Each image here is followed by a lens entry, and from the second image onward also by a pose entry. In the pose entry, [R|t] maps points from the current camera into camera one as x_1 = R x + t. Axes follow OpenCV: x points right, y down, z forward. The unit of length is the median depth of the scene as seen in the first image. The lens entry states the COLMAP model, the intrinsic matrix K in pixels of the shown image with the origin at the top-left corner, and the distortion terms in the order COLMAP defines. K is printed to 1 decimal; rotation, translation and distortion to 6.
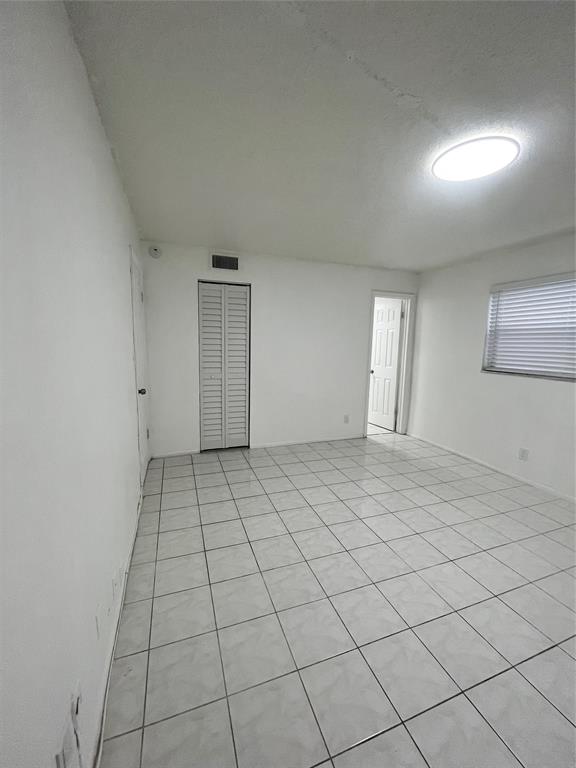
lens RADIAL K [[306.7, 0, 288.0], [0, 306.7, 384.0], [0, 0, 1]] dist [-0.024668, -0.000080]
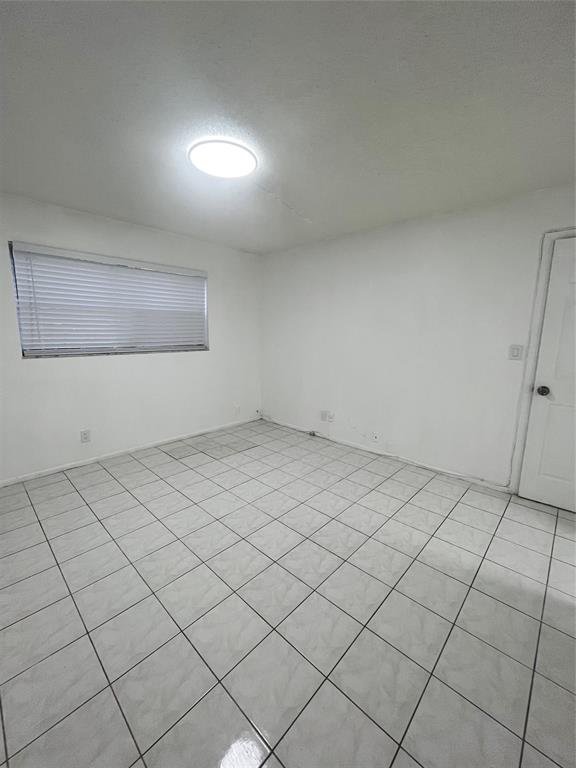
lens RADIAL K [[312.0, 0, 289.8], [0, 312.0, 382.4], [0, 0, 1]] dist [0.003327, 0.000100]
pose [[-0.897872, 0.043610, -0.438091, 0.394597], [-0.084998, 0.959189, 0.269688, -0.123775], [0.431973, 0.279382, -0.857522, 0.992220]]
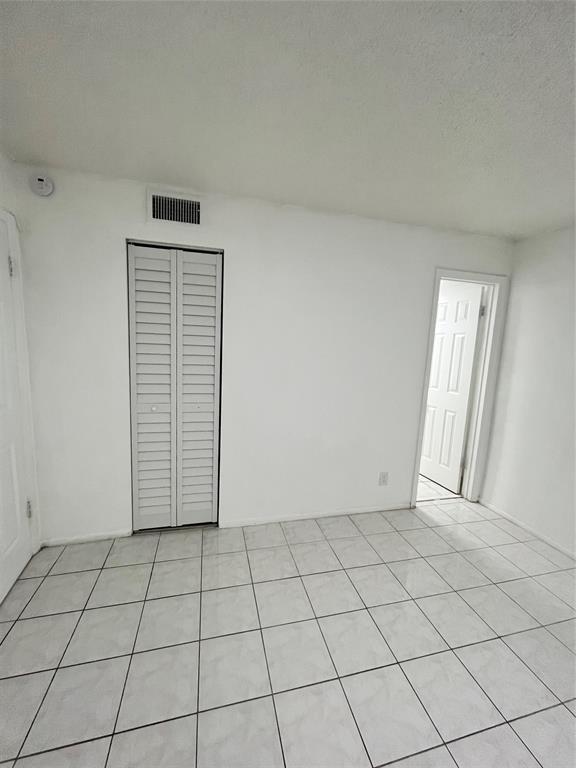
lens RADIAL K [[312.0, 0, 289.8], [0, 312.0, 382.4], [0, 0, 1]] dist [0.003327, 0.000100]
pose [[0.995381, 0.036948, -0.088612, 0.058592], [-0.037394, 0.999295, -0.003376, -0.077229], [0.088425, 0.006674, 0.996060, 0.400813]]
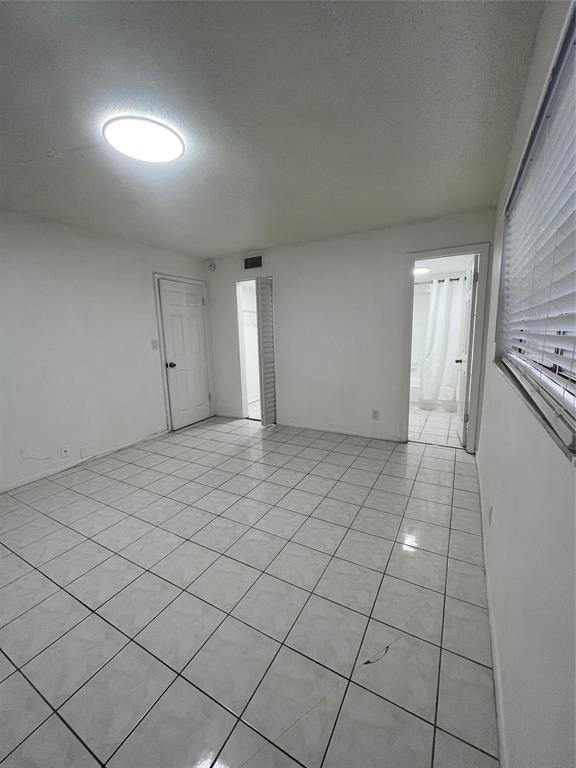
lens RADIAL K [[312.0, 0, 289.8], [0, 312.0, 382.4], [0, 0, 1]] dist [0.003327, 0.000100]
pose [[0.649655, 0.085360, -0.755422, 0.760200], [-0.061406, 0.996322, 0.059772, -0.013336], [0.757746, 0.007556, 0.652506, 0.286603]]
